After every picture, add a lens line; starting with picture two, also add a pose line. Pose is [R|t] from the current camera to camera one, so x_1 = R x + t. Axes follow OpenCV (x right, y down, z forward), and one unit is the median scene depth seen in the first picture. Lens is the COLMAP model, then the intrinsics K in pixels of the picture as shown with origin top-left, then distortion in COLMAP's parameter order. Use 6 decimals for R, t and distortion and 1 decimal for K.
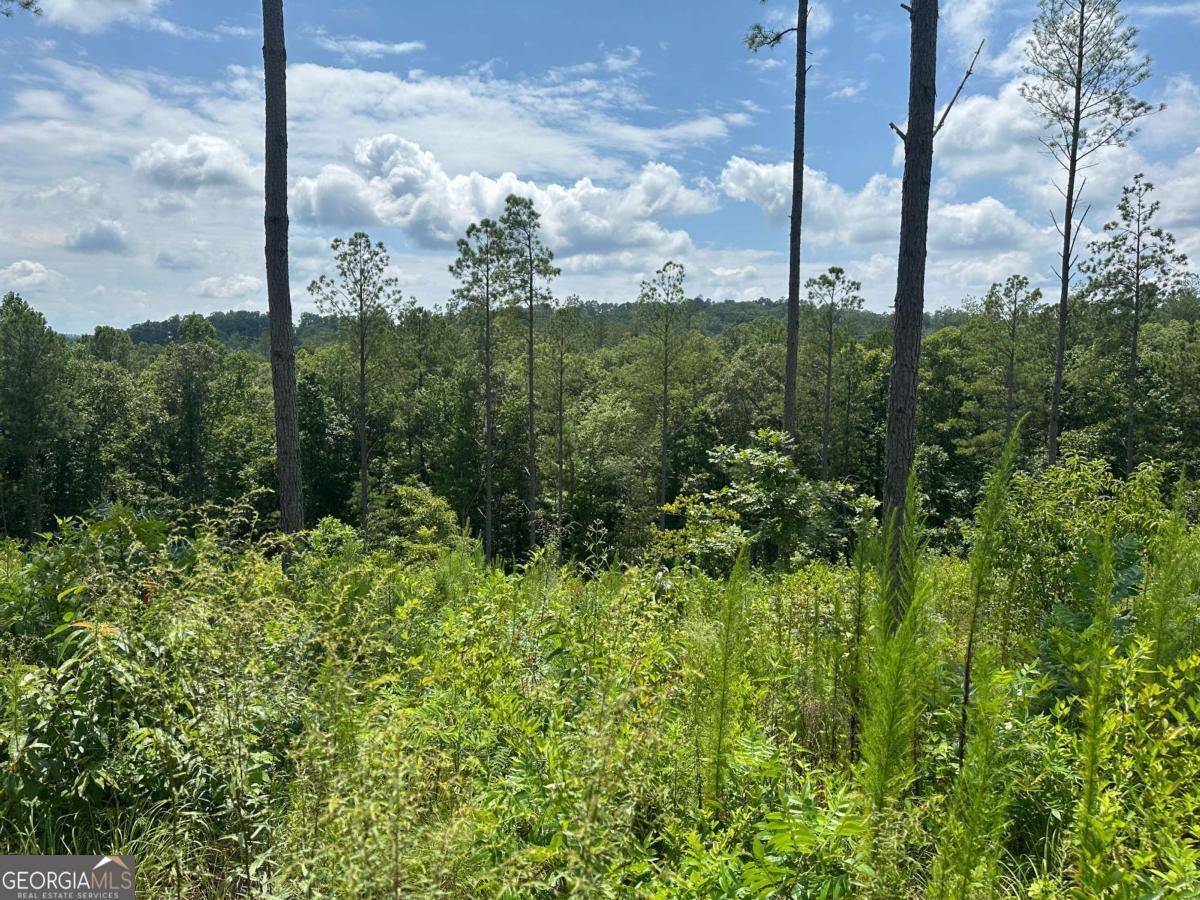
lens RADIAL K [[829.6, 0, 606.7], [0, 829.6, 451.3], [0, 0, 1]] dist [0.092551, -0.123816]
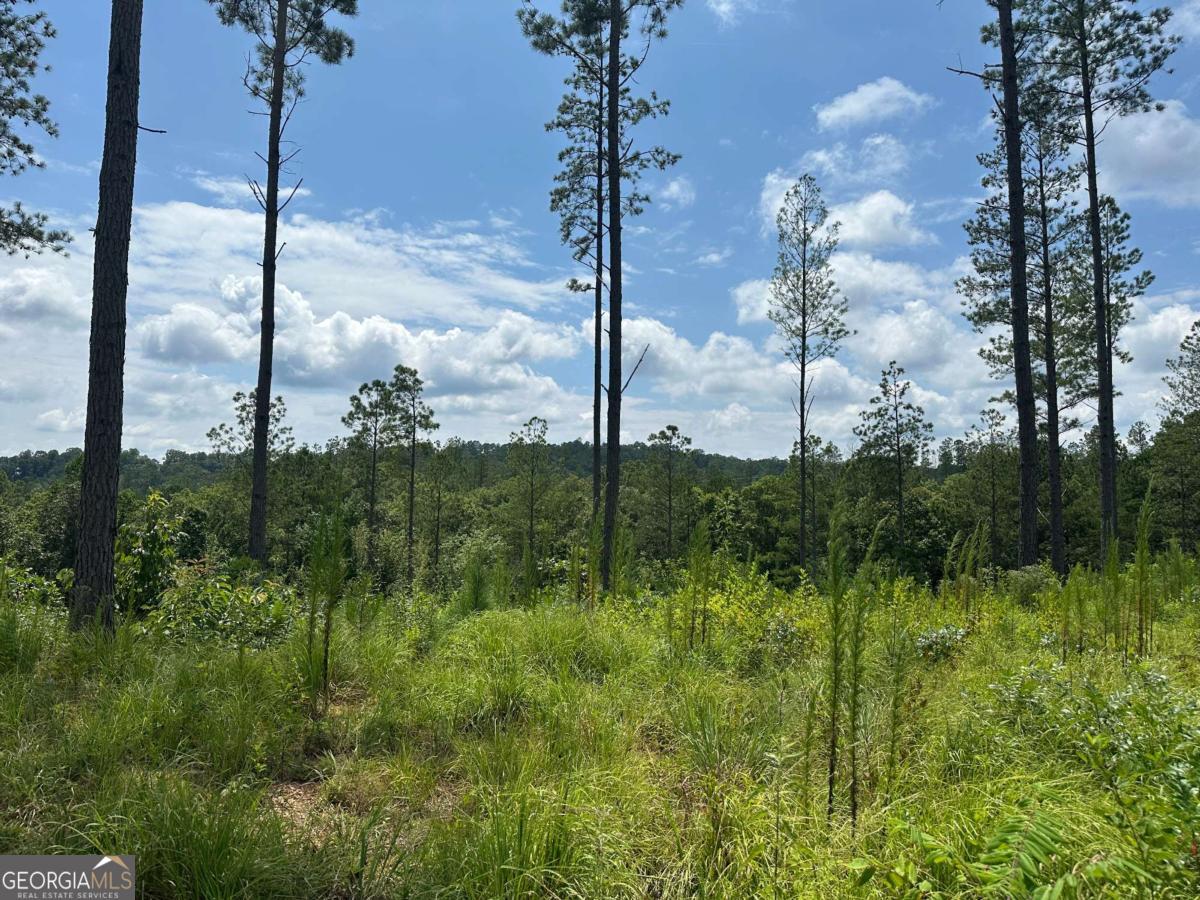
lens RADIAL K [[841.1, 0, 595.7], [0, 841.1, 451.5], [0, 0, 1]] dist [0.079362, -0.079938]
pose [[0.991780, 0.015179, 0.127055, 0.013048], [0.006082, 0.986225, -0.165297, 0.020398], [-0.127814, 0.164711, 0.978026, -0.191794]]
